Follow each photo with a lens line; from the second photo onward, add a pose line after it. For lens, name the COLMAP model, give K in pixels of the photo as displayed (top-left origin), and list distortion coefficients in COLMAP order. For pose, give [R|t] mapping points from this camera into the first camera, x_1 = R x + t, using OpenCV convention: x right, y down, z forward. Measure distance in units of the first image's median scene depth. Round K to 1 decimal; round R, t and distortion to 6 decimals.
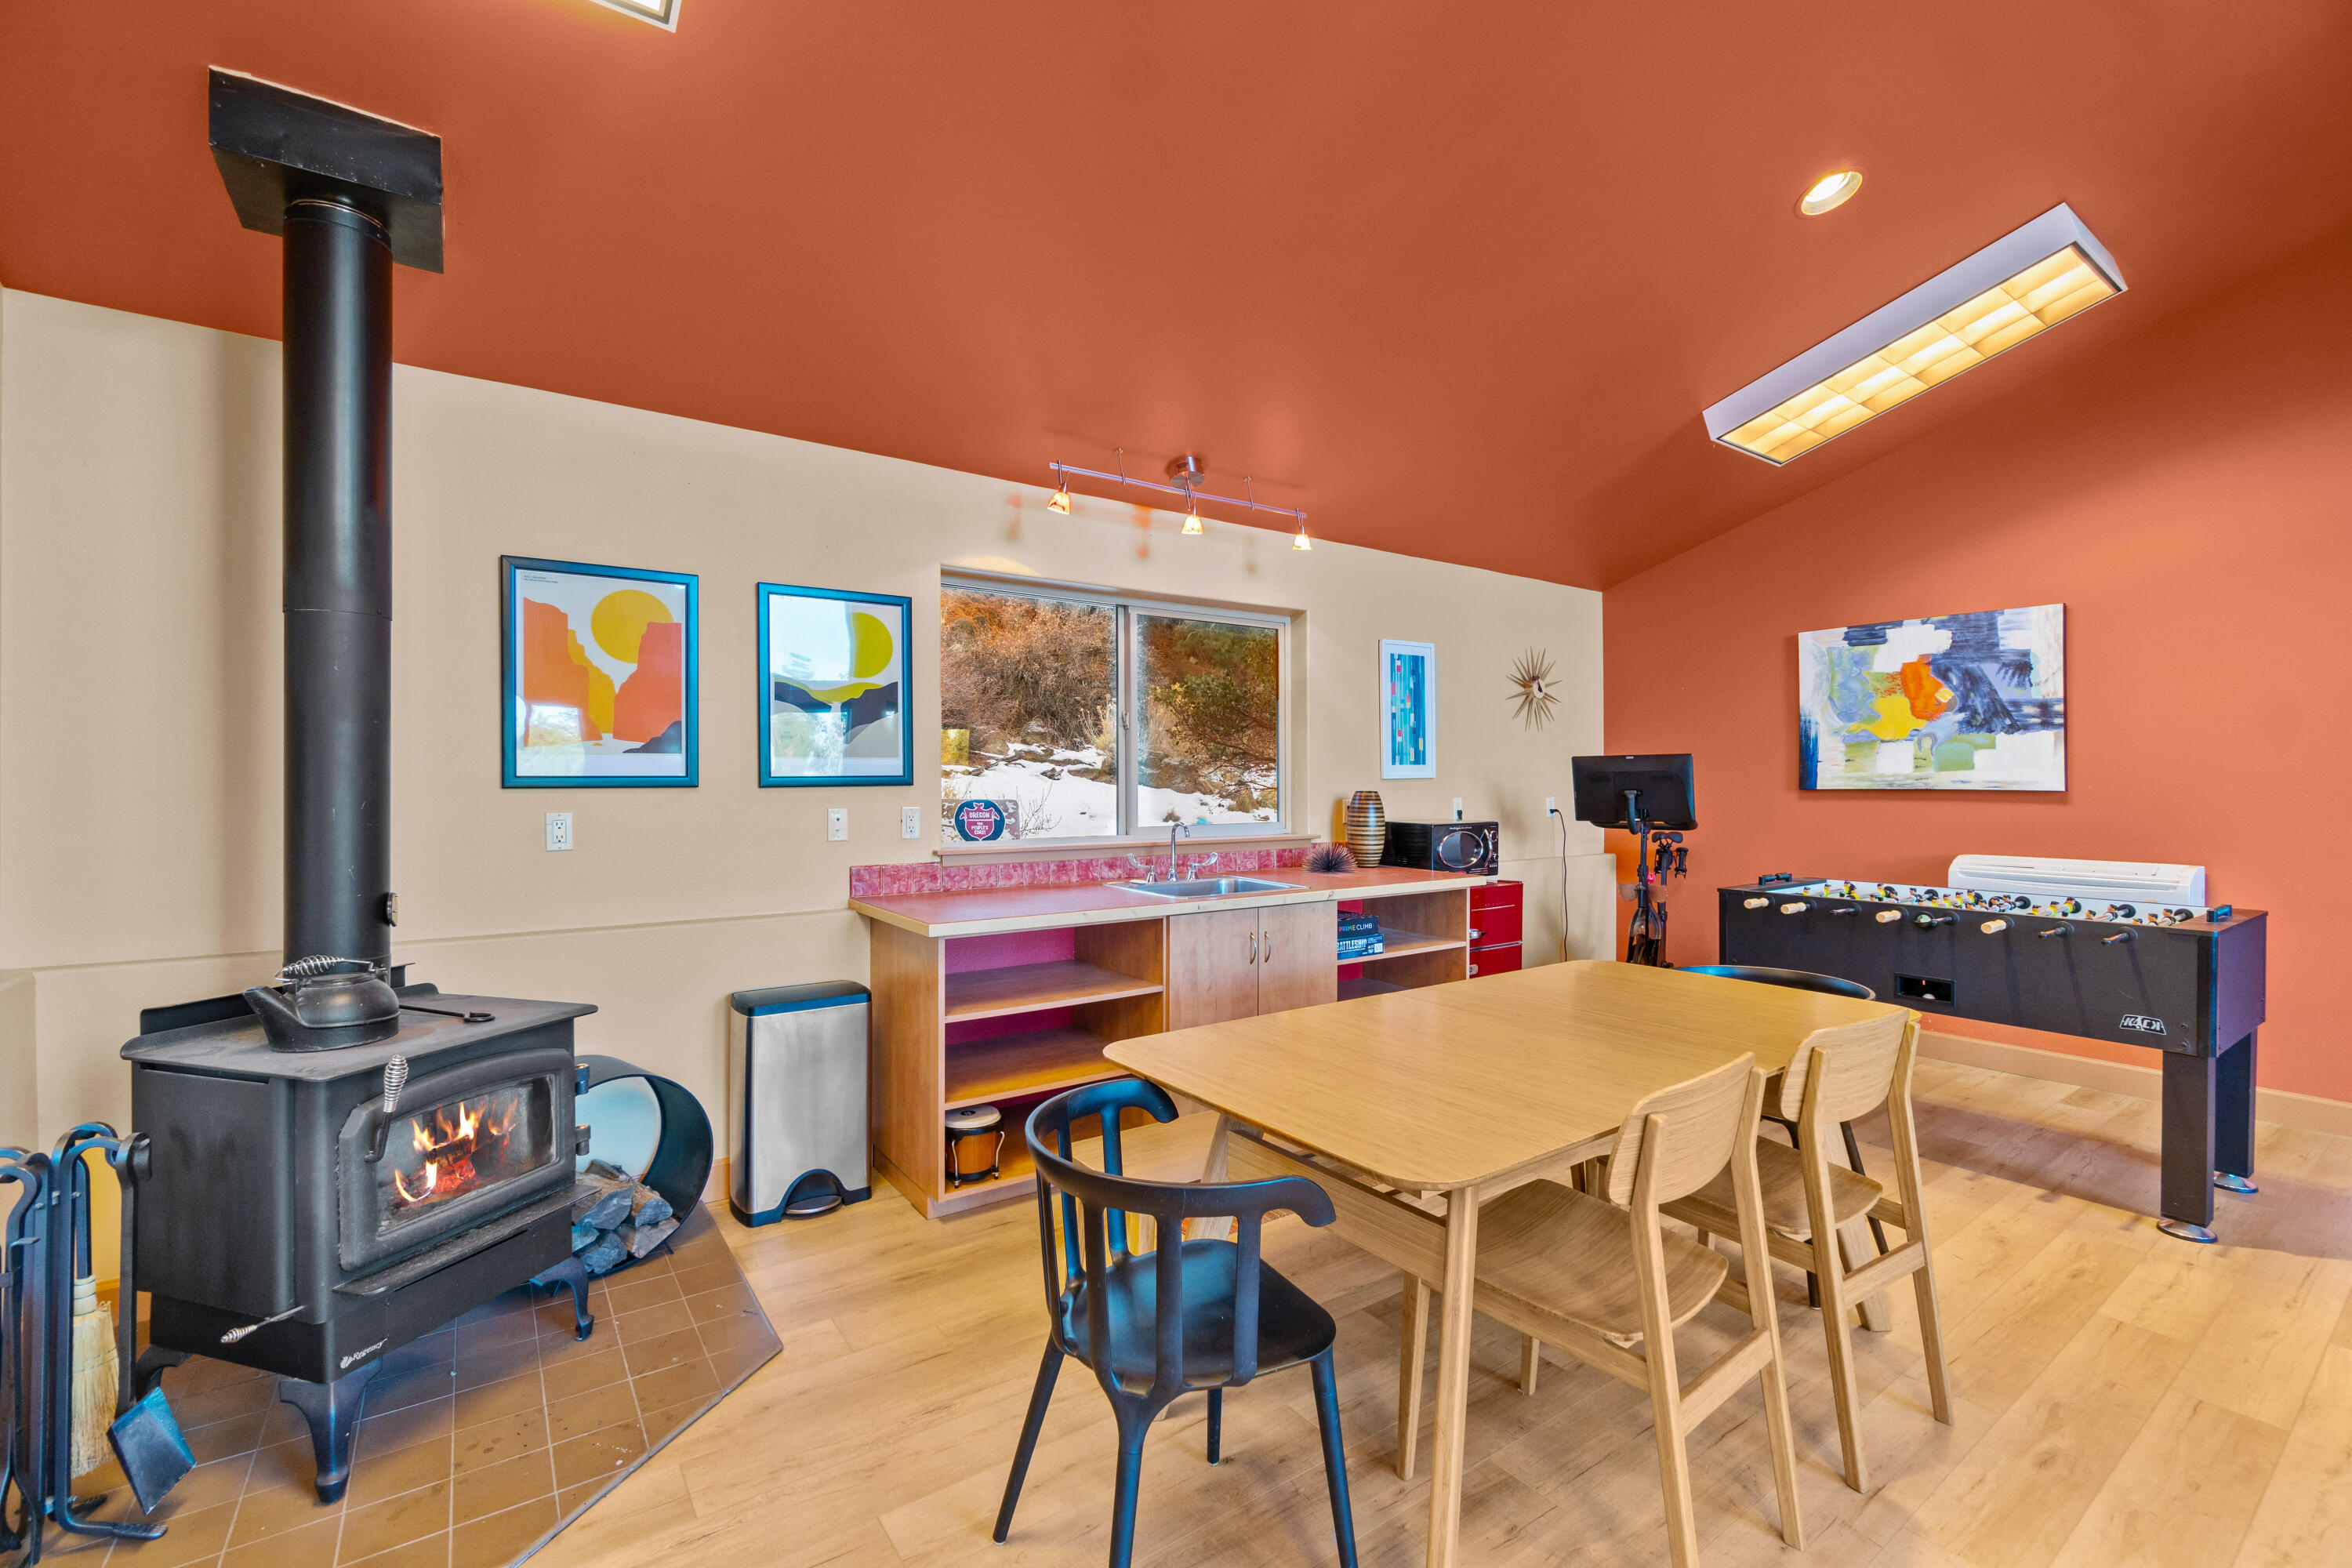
lens RADIAL K [[1012.4, 0, 1191.5], [0, 1012.4, 774.7], [0, 0, 1]] dist [0.000516, -0.000182]
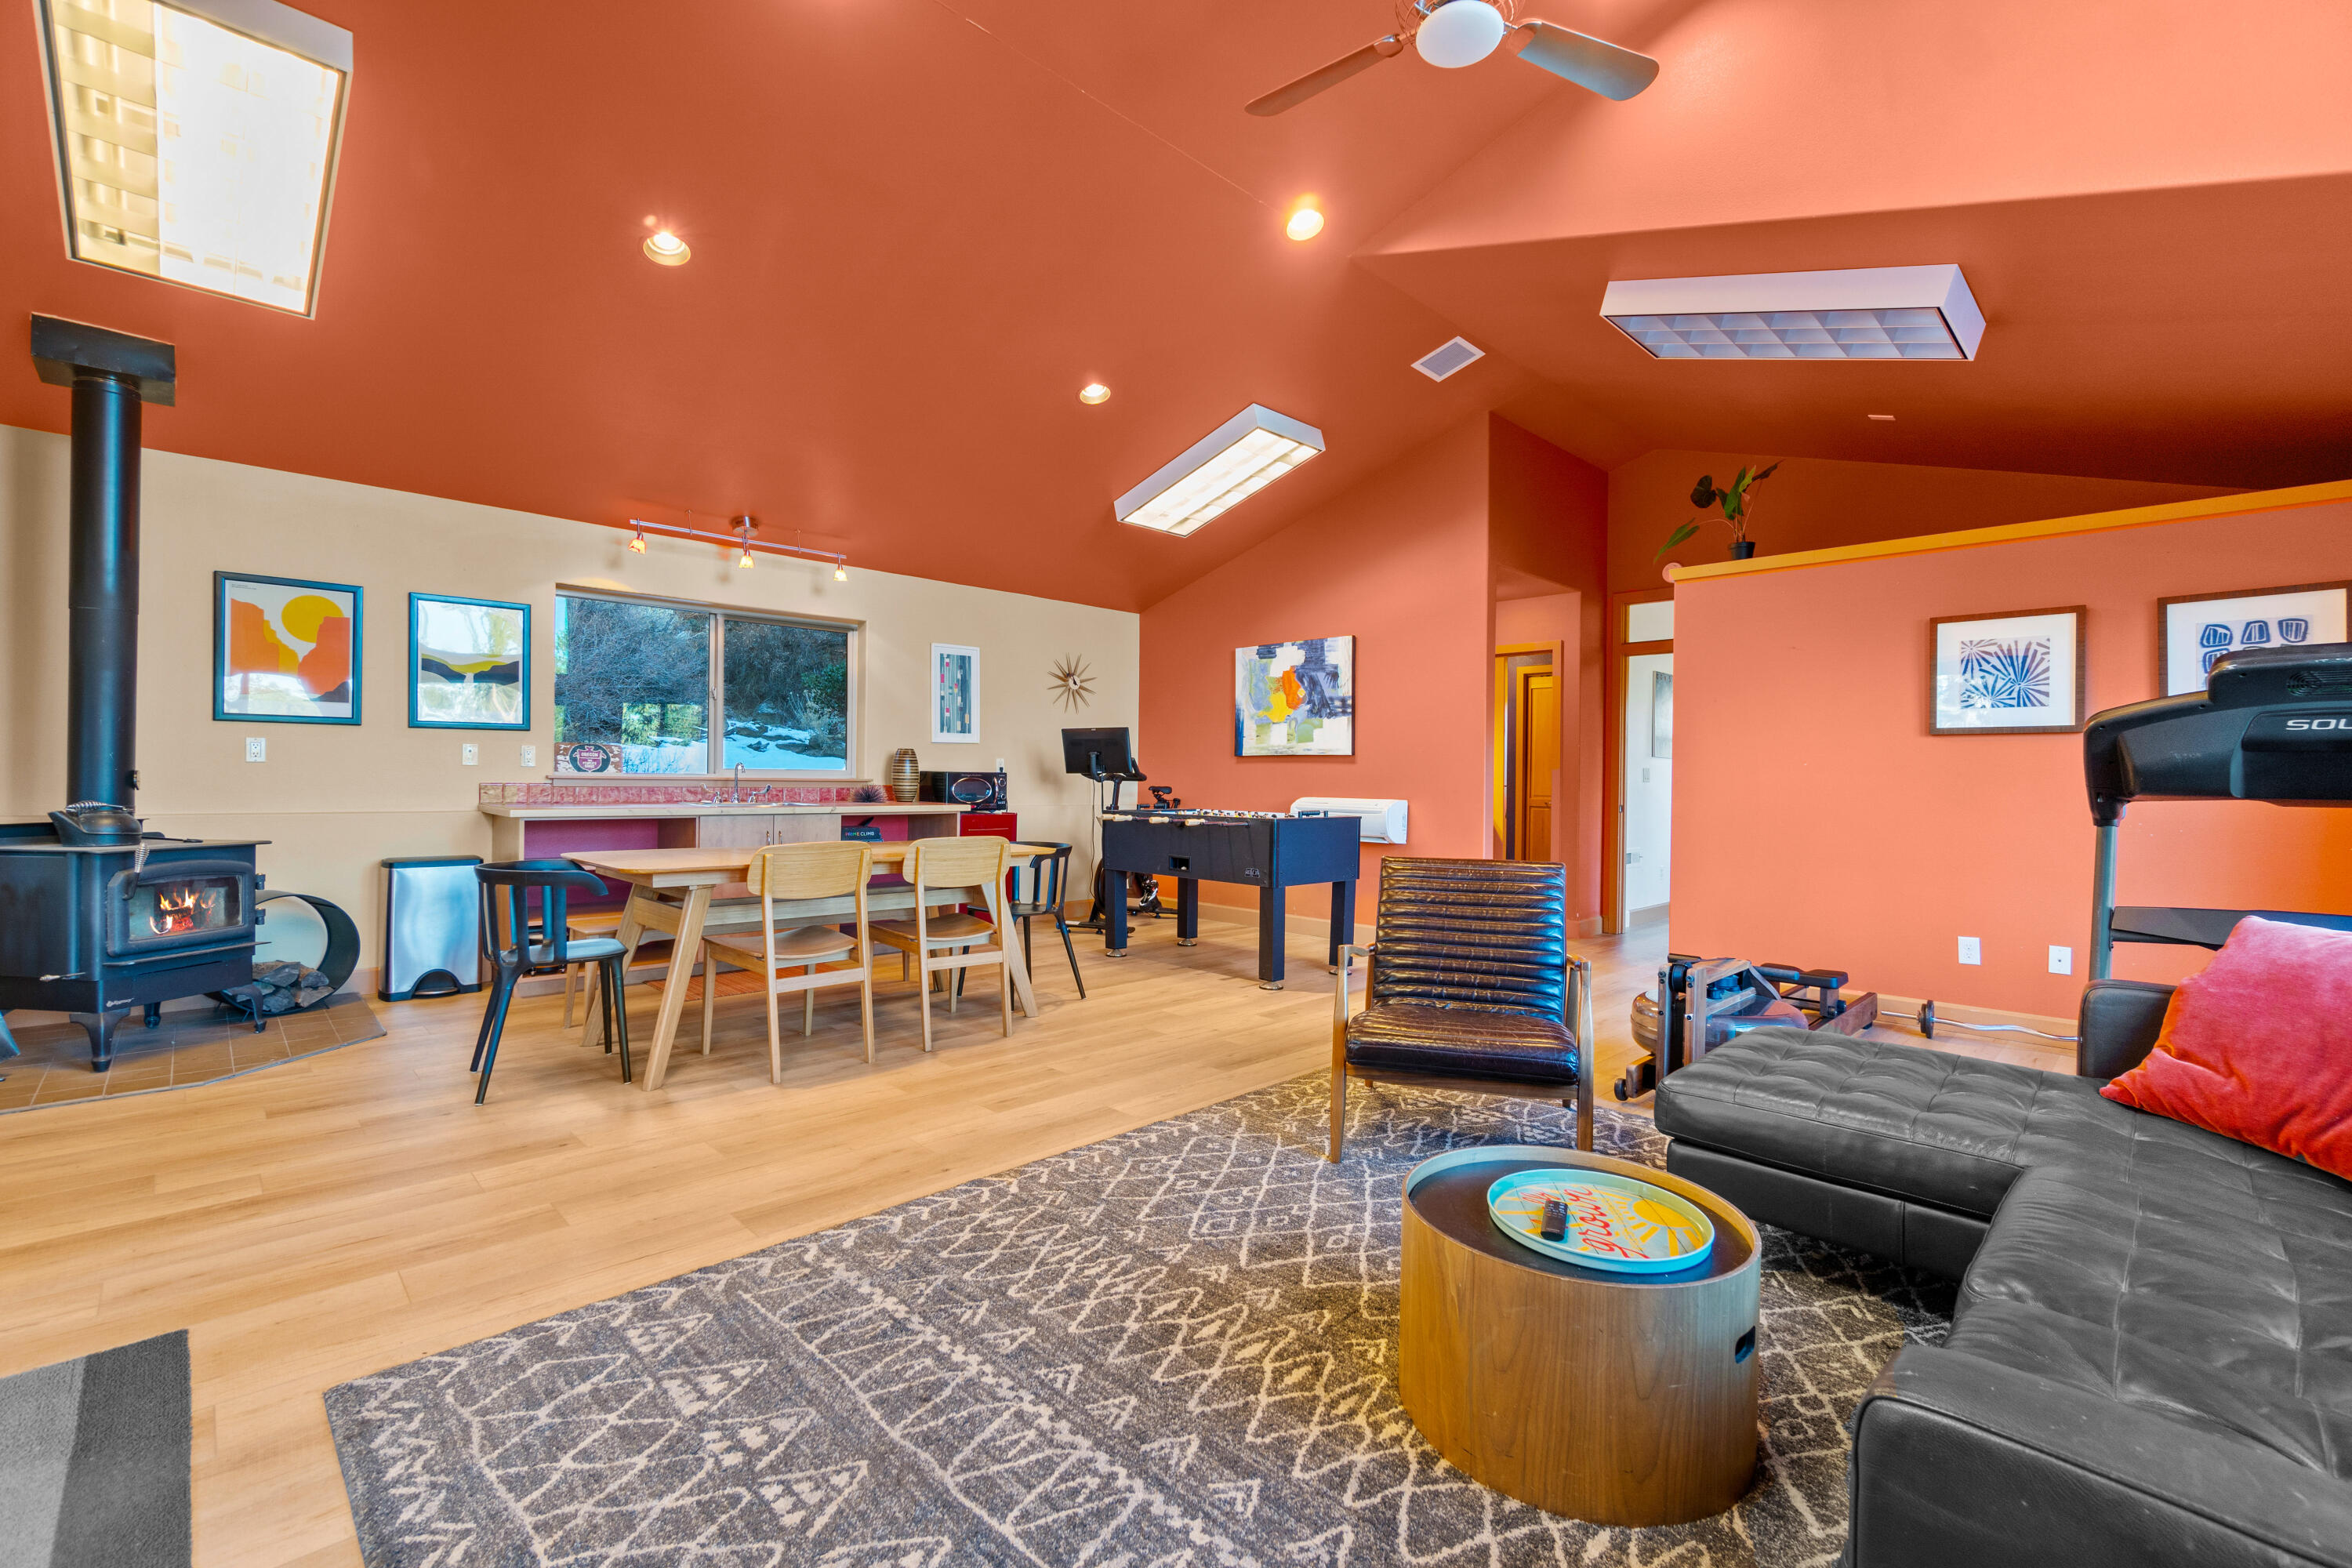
lens RADIAL K [[1012.4, 0, 1191.5], [0, 1012.4, 774.7], [0, 0, 1]] dist [0.000516, -0.000182]
pose [[0.987703, 0.014382, 0.155680, 0.436236], [-0.014810, 0.999889, 0.001593, 0.055716], [-0.155639, -0.003879, 0.987806, -0.598122]]
